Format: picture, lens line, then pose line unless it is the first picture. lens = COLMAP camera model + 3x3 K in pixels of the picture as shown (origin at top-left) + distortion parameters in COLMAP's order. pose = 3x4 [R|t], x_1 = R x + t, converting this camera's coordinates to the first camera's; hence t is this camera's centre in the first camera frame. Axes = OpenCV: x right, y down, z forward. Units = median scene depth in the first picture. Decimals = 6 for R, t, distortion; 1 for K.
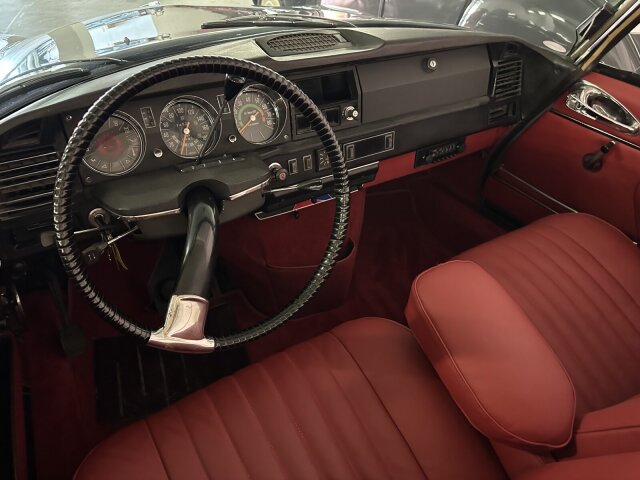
lens RADIAL K [[441.8, 0, 320.0], [0, 441.8, 240.0], [0, 0, 1]] dist [0.000558, -0.001228]
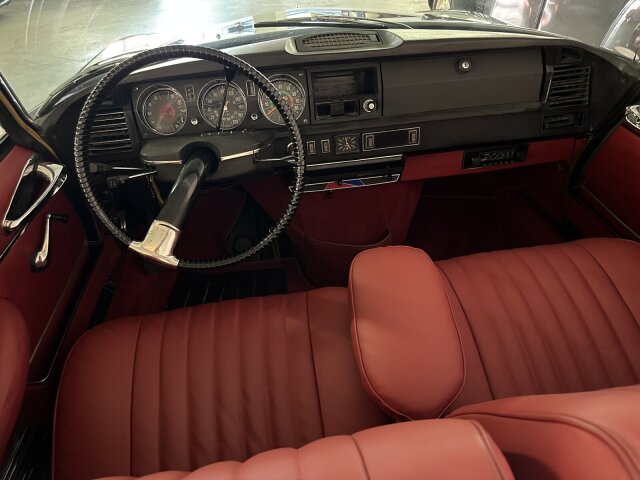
lens RADIAL K [[429.4, 0, 320.0], [0, 429.4, 240.0], [0, 0, 1]] dist [0.009028, 0.001750]
pose [[0.922328, 0.182517, -0.340585, 0.366017], [-0.182010, 0.982718, 0.033736, 0.028832], [0.340857, 0.030875, 0.939608, -0.043327]]
